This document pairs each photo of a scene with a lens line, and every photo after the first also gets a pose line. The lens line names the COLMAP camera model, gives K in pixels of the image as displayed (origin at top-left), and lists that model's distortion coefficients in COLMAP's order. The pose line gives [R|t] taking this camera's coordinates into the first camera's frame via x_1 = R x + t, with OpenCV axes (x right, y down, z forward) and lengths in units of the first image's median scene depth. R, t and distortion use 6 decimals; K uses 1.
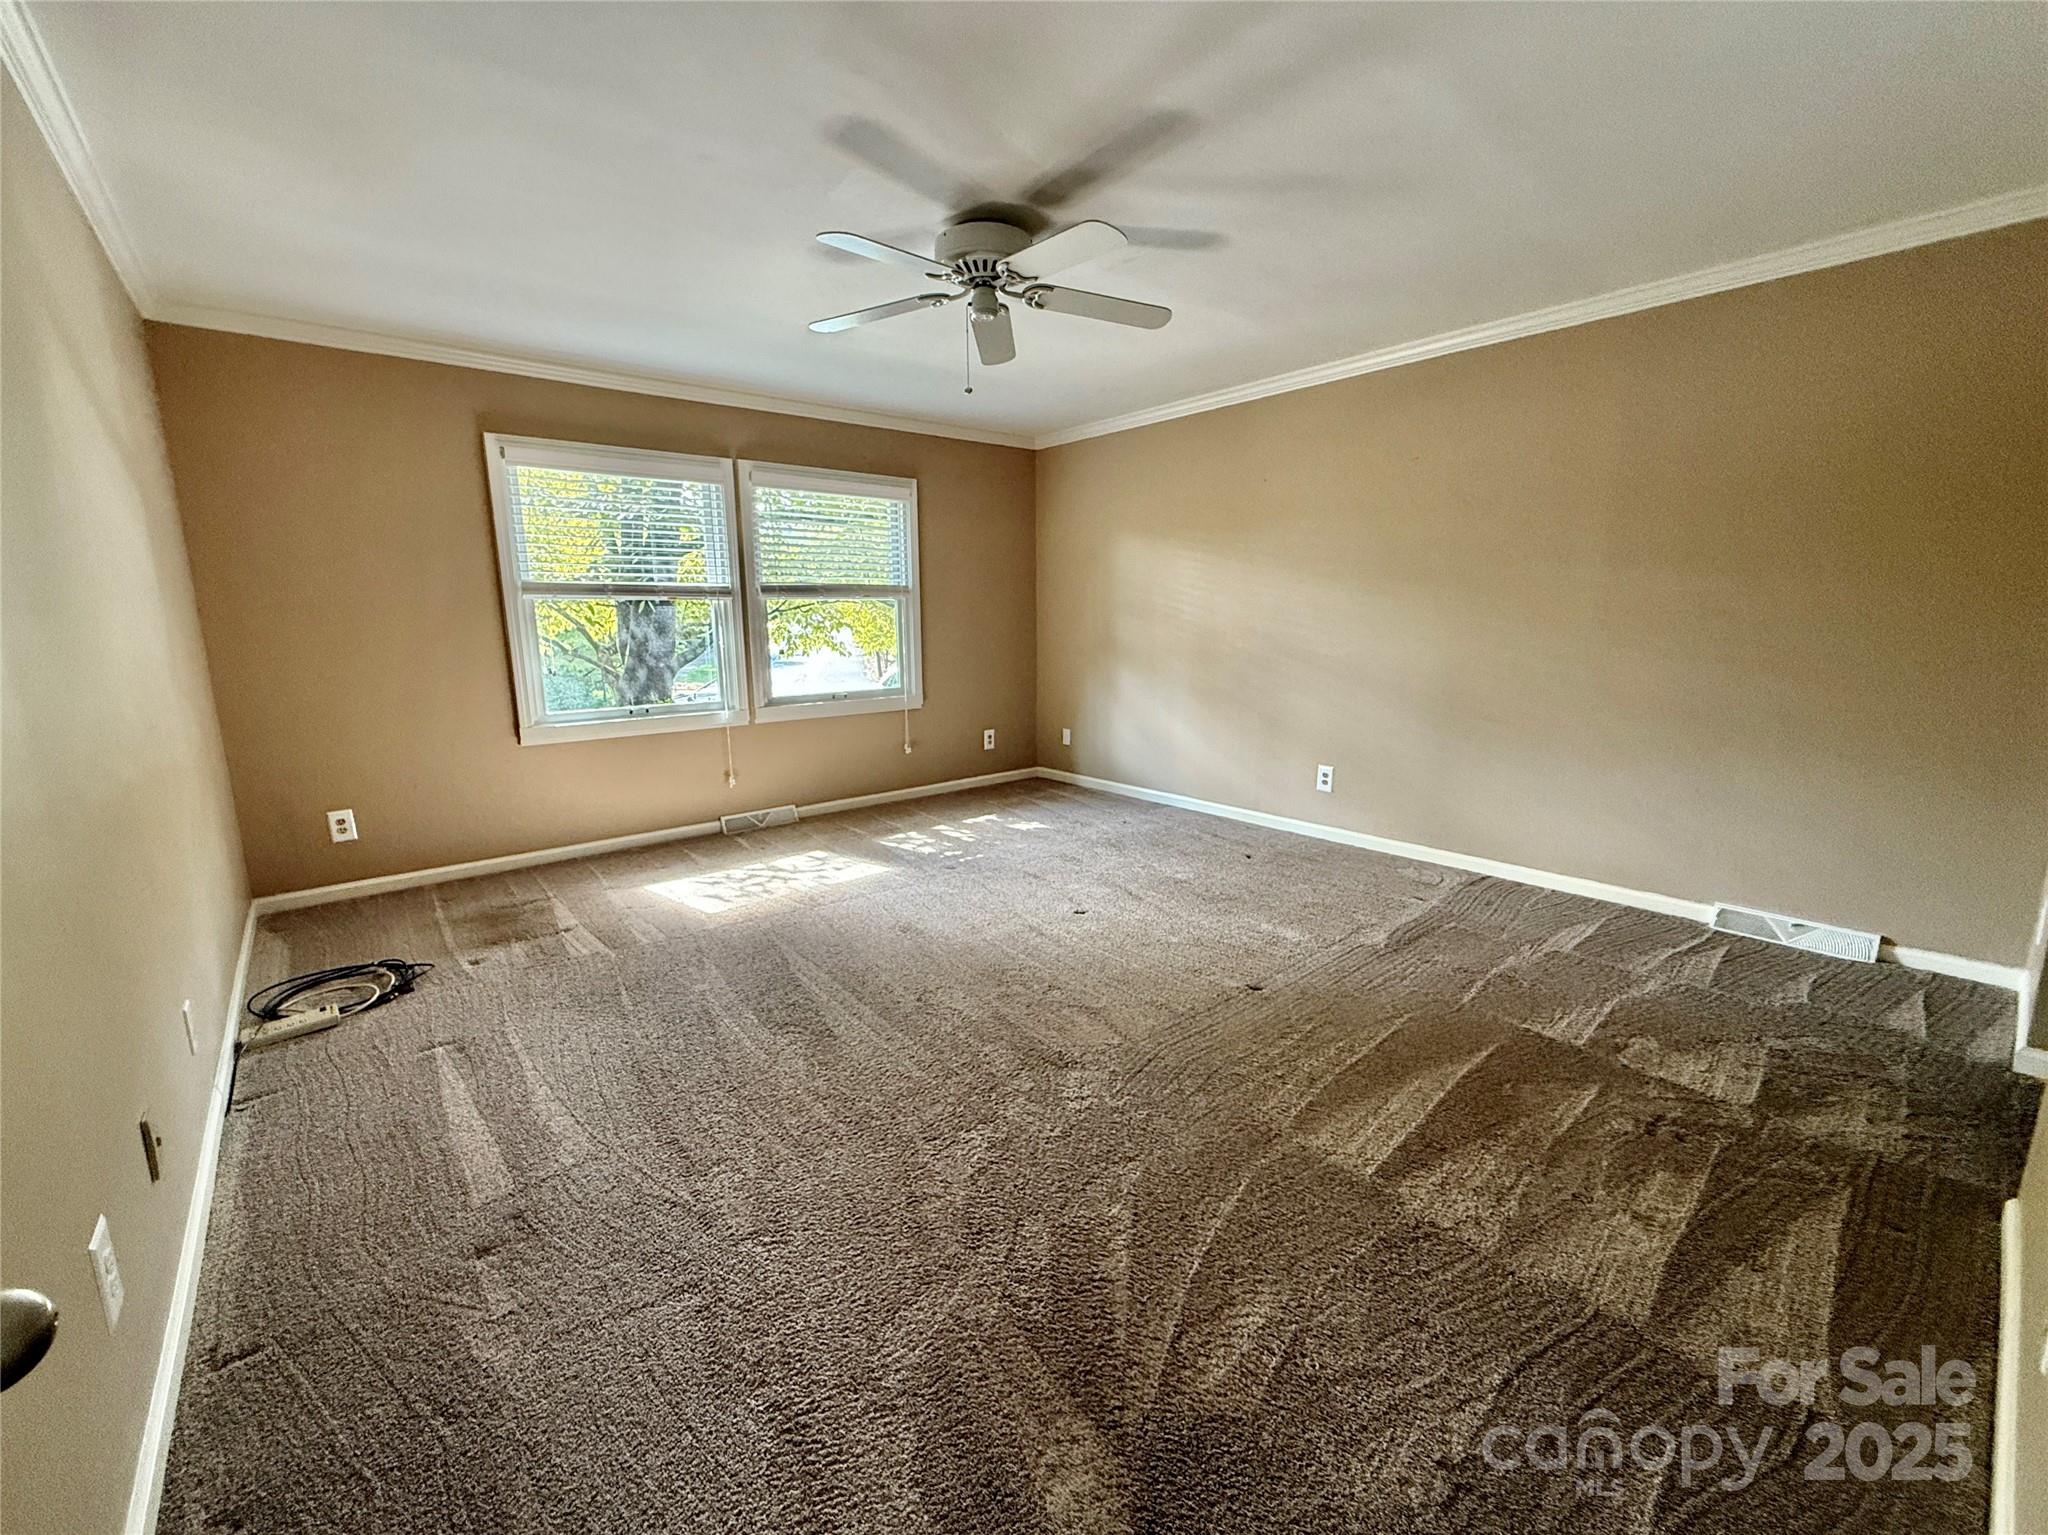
lens RADIAL K [[838.9, 0, 1022.4], [0, 838.9, 767.7], [0, 0, 1]] dist [0.001162, 0.000937]
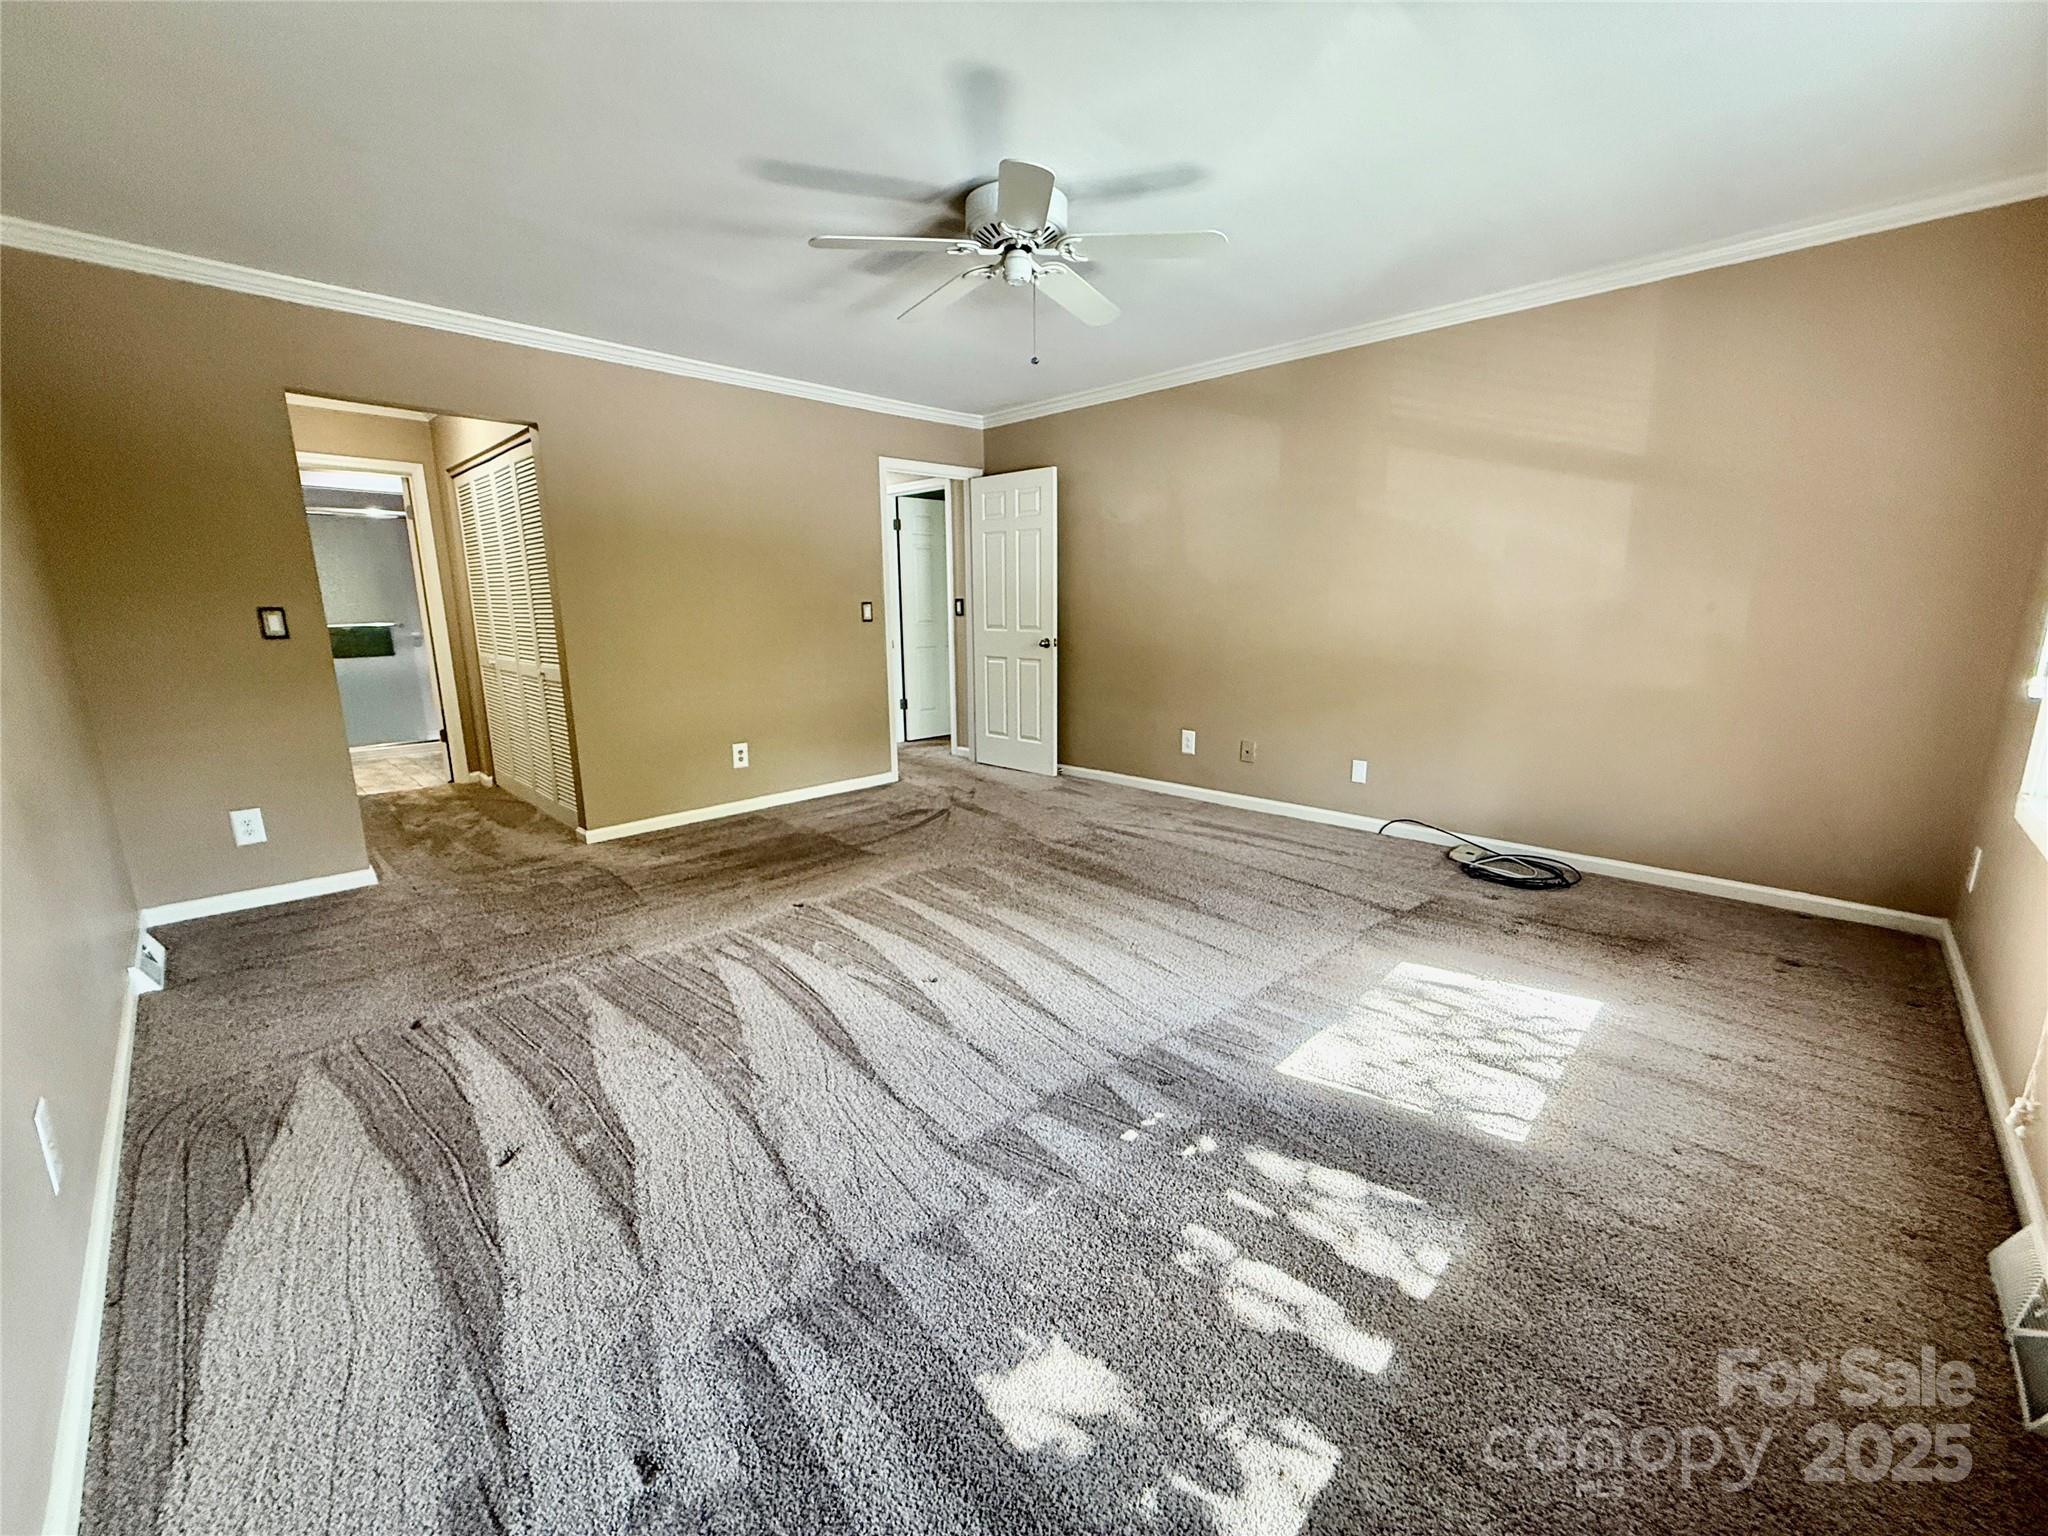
lens RADIAL K [[838.9, 0, 1022.3], [0, 838.9, 767.8], [0, 0, 1]] dist [0.001162, 0.000937]
pose [[-0.994554, 0.035307, -0.098061, 0.039343], [-0.004753, 0.924526, 0.381090, -0.242566], [0.104115, 0.379480, -0.919323, 1.372886]]
